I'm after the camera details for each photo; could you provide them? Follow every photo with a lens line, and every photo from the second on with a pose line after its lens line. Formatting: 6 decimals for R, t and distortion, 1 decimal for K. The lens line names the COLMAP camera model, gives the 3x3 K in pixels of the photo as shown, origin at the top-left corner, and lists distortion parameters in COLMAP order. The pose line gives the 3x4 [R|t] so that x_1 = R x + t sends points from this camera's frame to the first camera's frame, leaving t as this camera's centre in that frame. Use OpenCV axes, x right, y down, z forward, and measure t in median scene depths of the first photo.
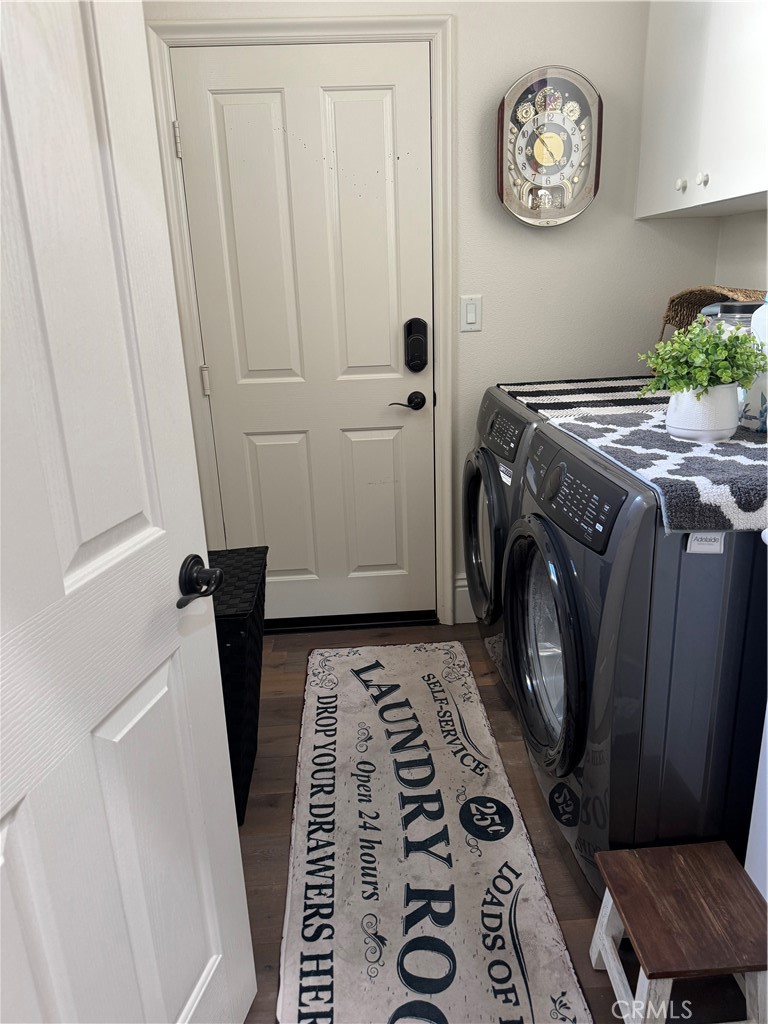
lens RADIAL K [[718.6, 0, 384.0], [0, 718.6, 512.0], [0, 0, 1]] dist [0.049000, -0.048011]
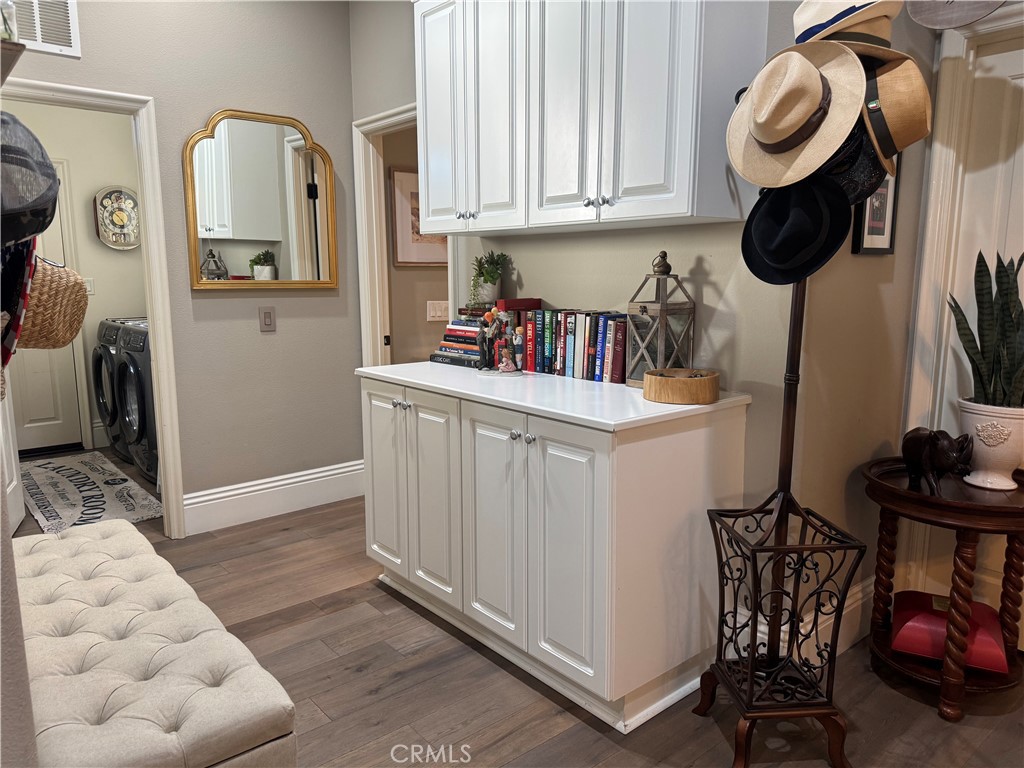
lens RADIAL K [[718.6, 0, 512.0], [0, 718.6, 384.0], [0, 0, 1]] dist [0.049000, -0.048011]
pose [[0.797270, -0.063784, 0.600244, -0.222934], [0.157707, 0.981873, -0.105135, 0.509038], [-0.582658, 0.178484, 0.792877, -1.626427]]
